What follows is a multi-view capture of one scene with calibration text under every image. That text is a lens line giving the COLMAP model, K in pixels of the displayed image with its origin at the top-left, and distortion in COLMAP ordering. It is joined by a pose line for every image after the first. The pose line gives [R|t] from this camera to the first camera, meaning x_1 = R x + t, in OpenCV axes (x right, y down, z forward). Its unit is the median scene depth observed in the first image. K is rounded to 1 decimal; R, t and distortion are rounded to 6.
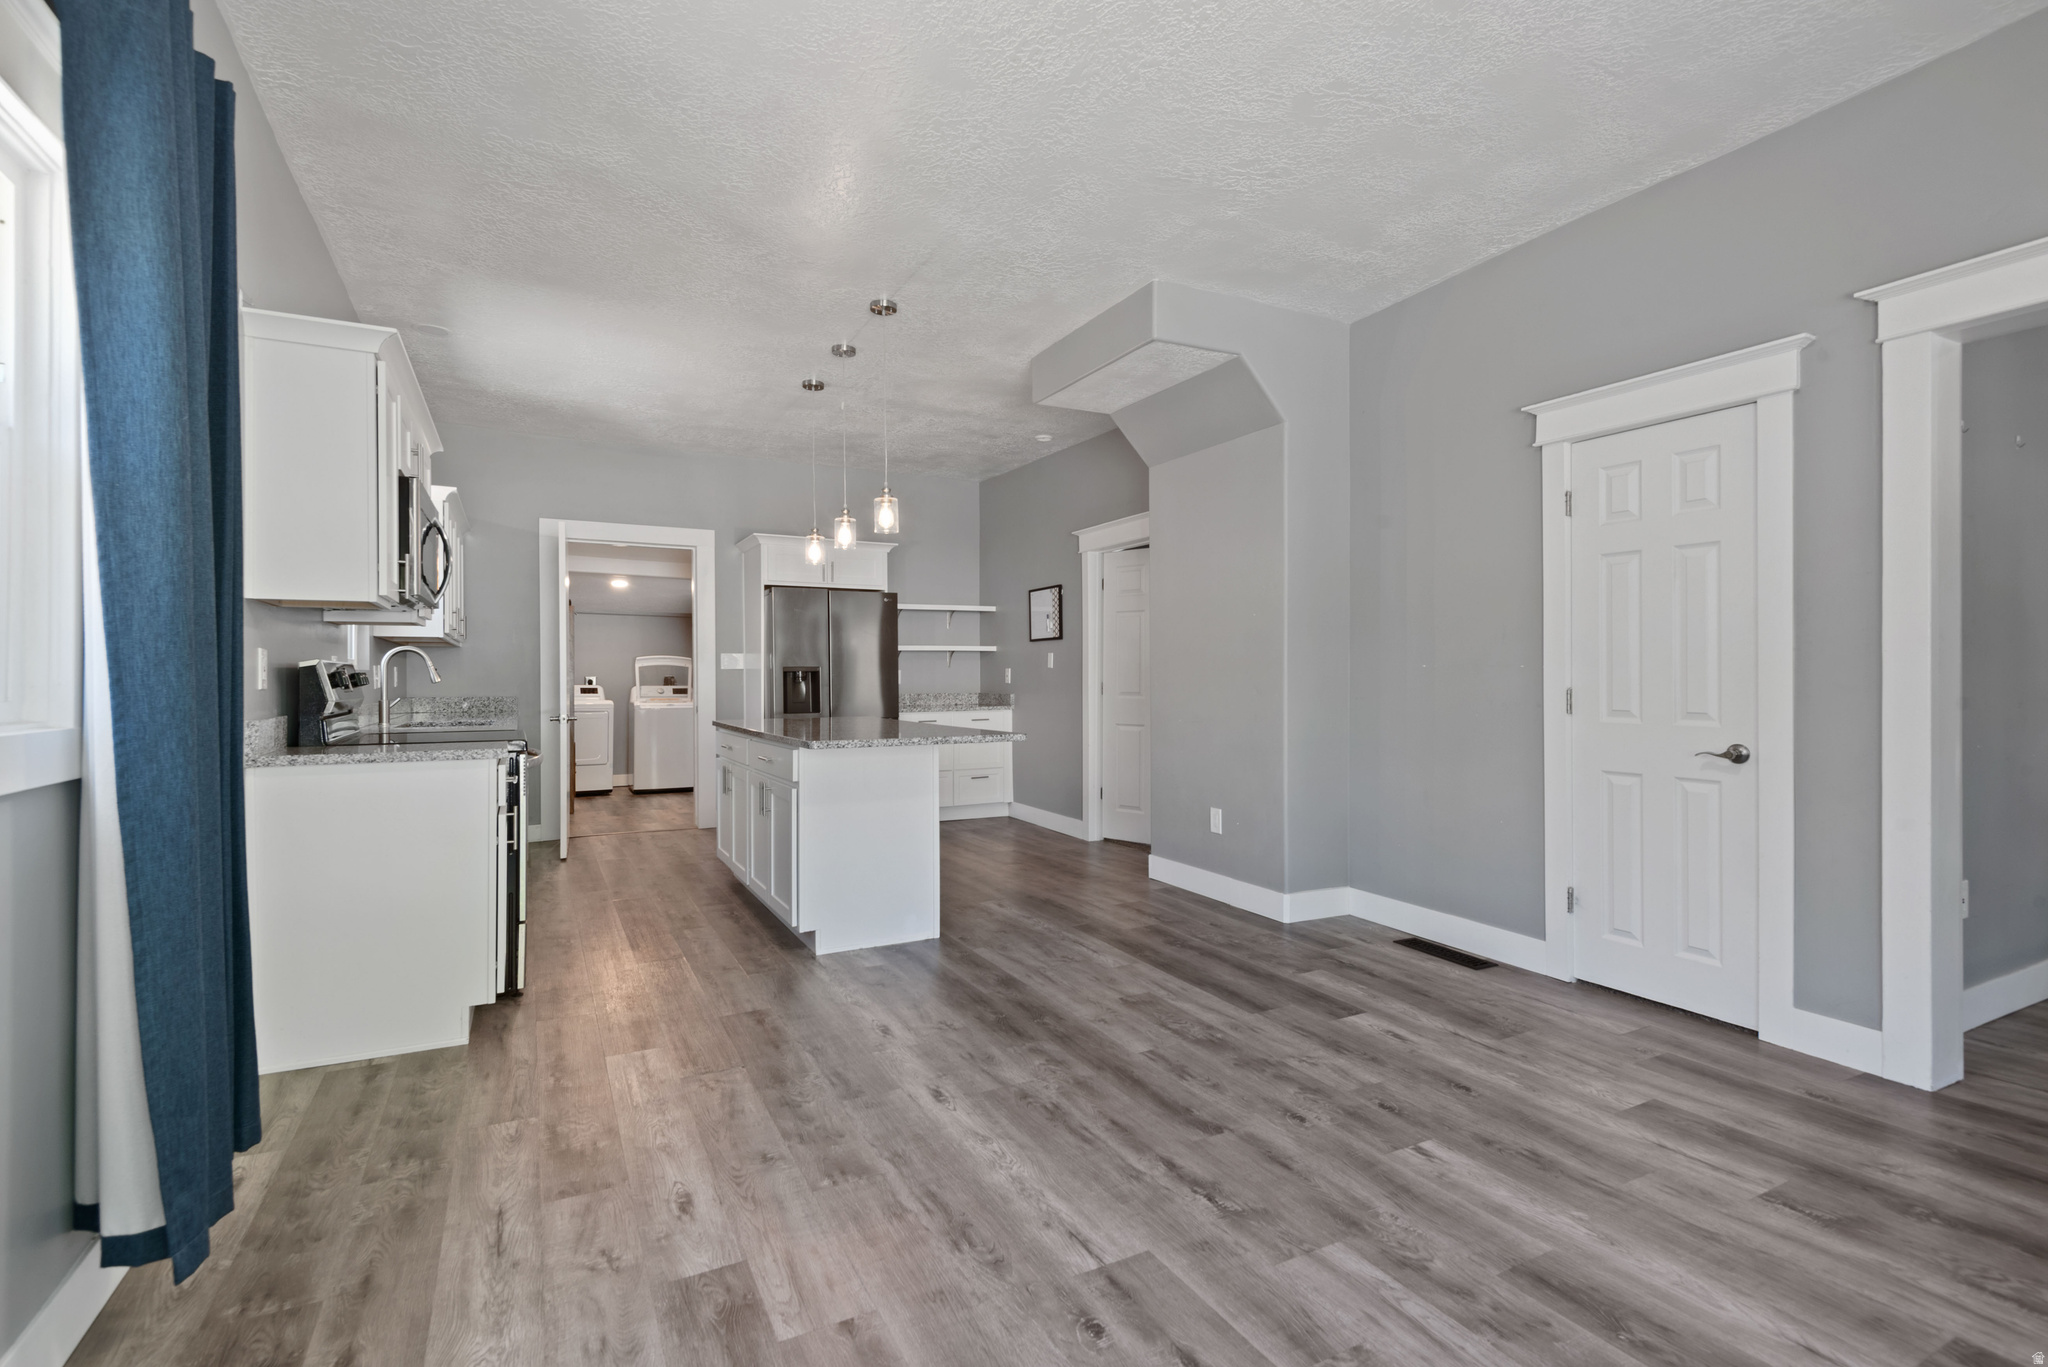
lens RADIAL K [[943.5, 0, 1029.1], [0, 943.5, 676.4], [0, 0, 1]] dist [0.035647, -0.022692]
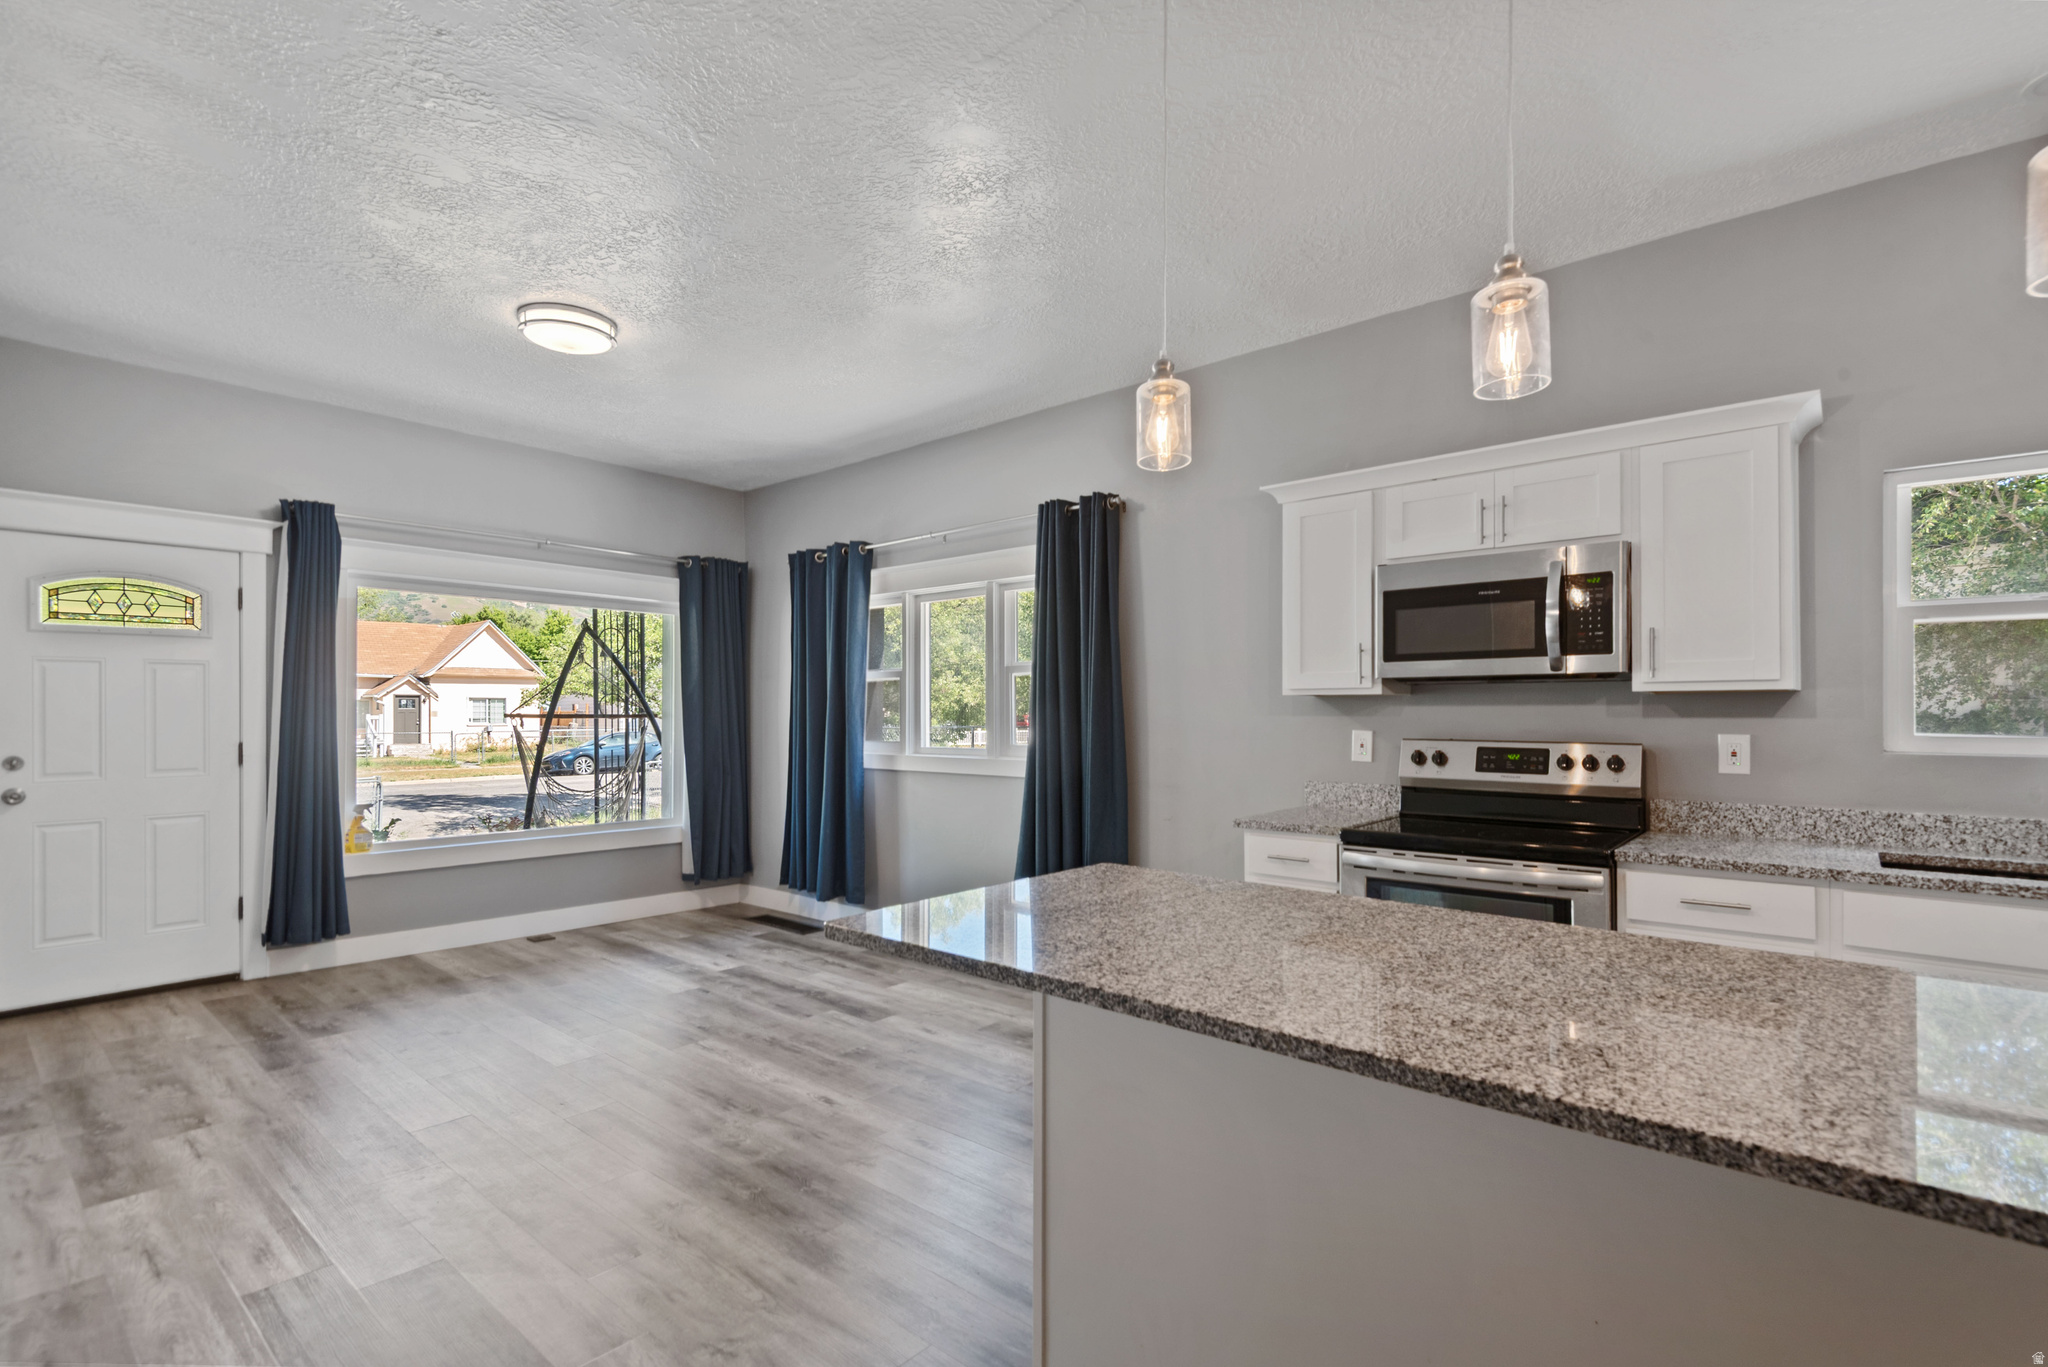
lens RADIAL K [[948.0, 0, 1026.2], [0, 948.0, 708.5], [0, 0, 1]] dist [0.010325, -0.000768]
pose [[-0.931123, 0.002643, -0.364697, 0.063775], [0.003505, 0.999992, -0.001699, -0.036371], [0.364689, -0.002861, -0.931125, 1.278625]]
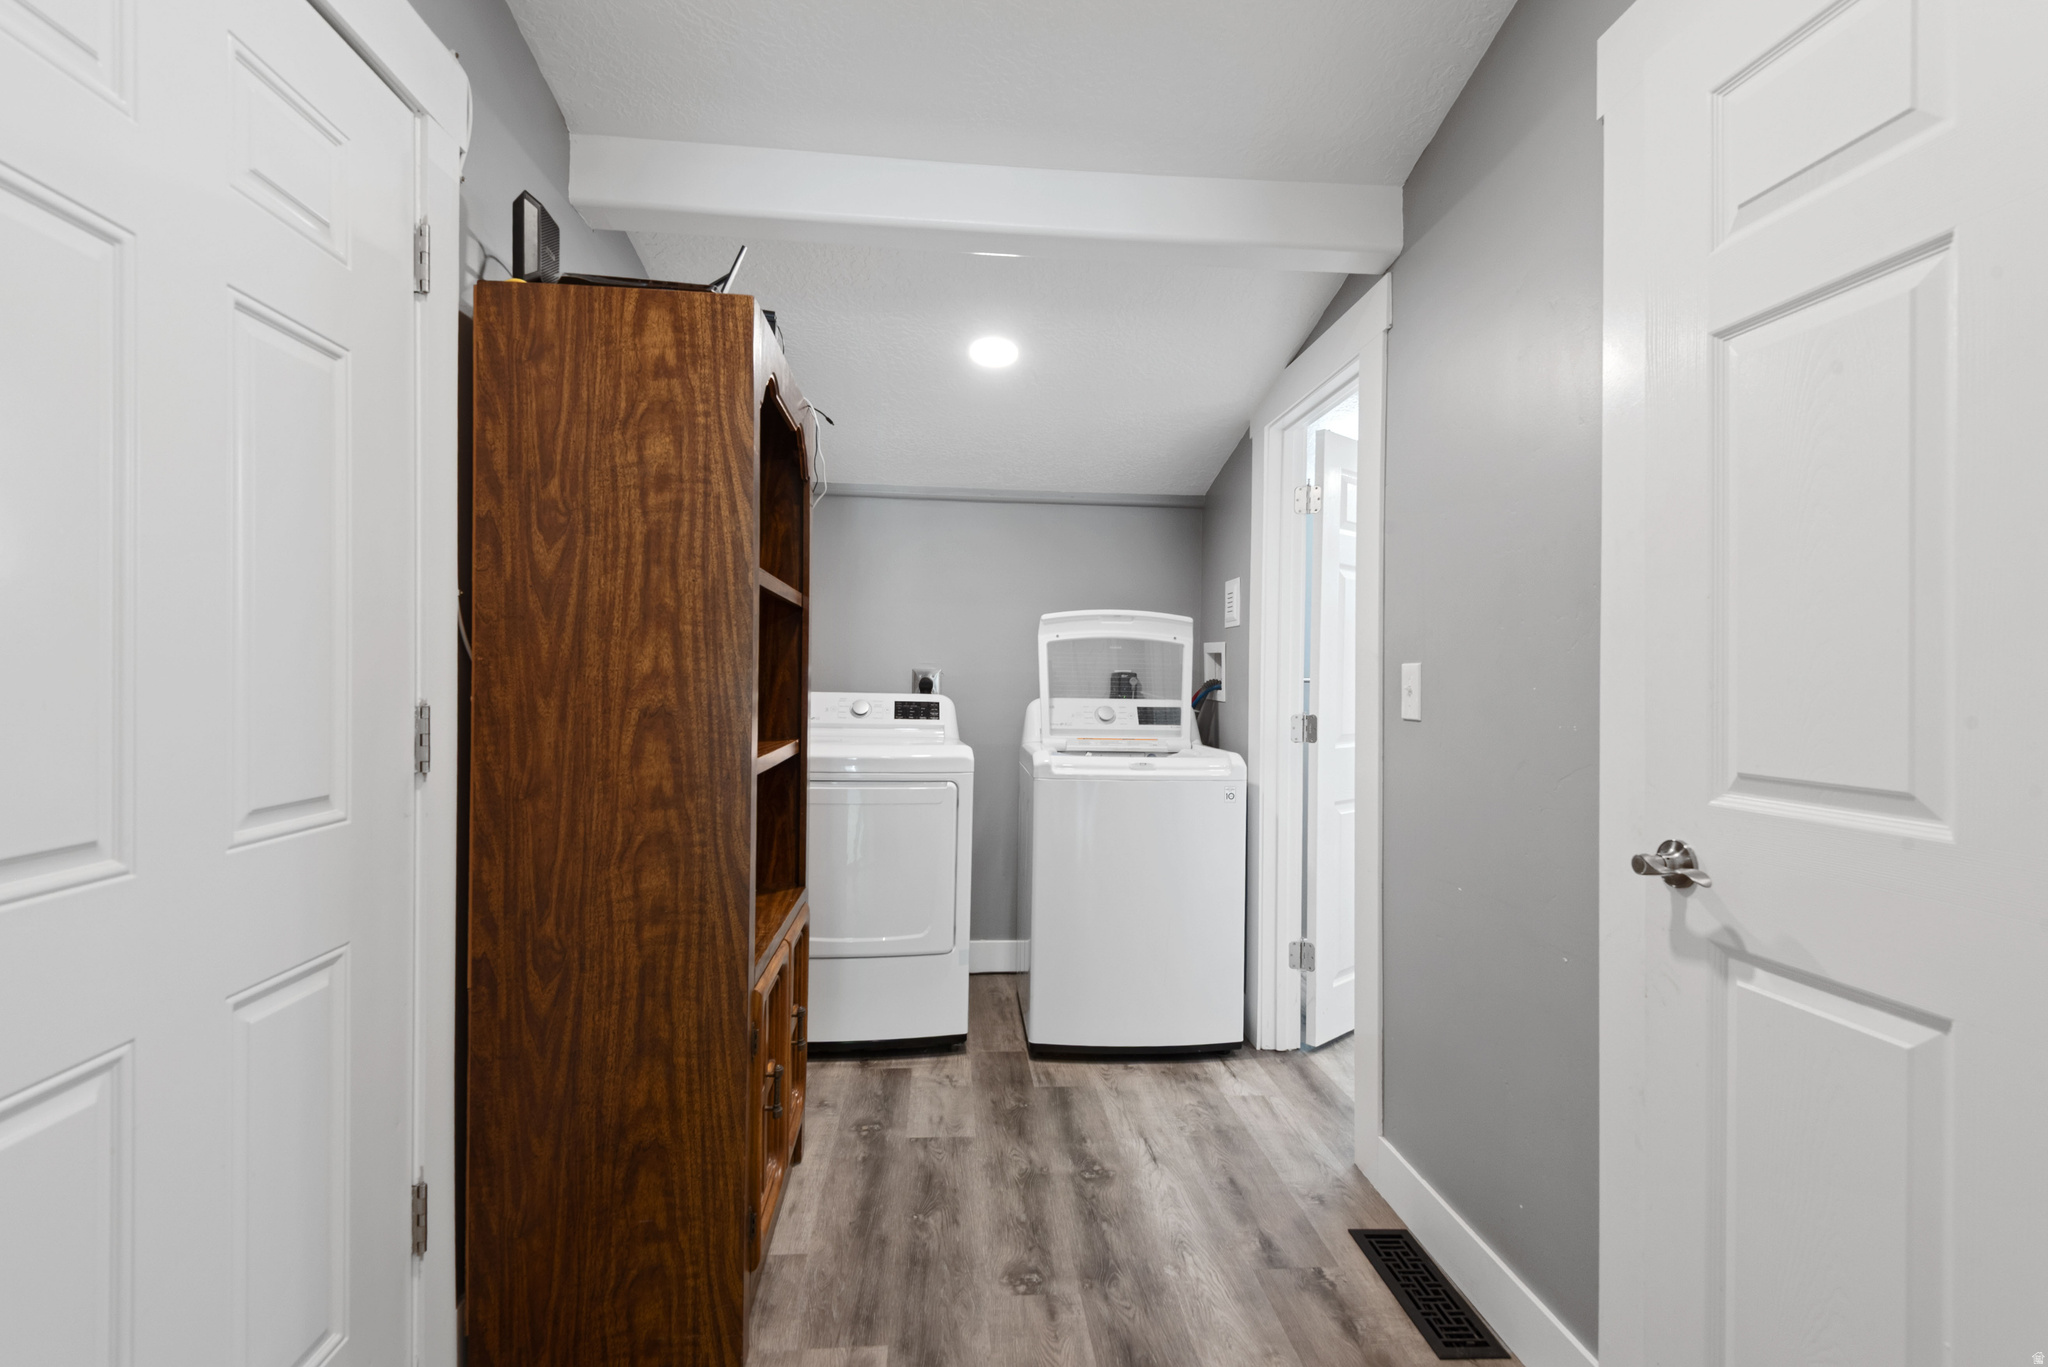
lens RADIAL K [[943.5, 0, 1029.1], [0, 943.5, 676.4], [0, 0, 1]] dist [0.035647, -0.022692]
pose [[0.926561, 0.010624, -0.375995, -0.642766], [-0.010157, 0.999943, 0.003224, 0.002316], [0.376008, 0.000832, 0.926616, 1.515575]]
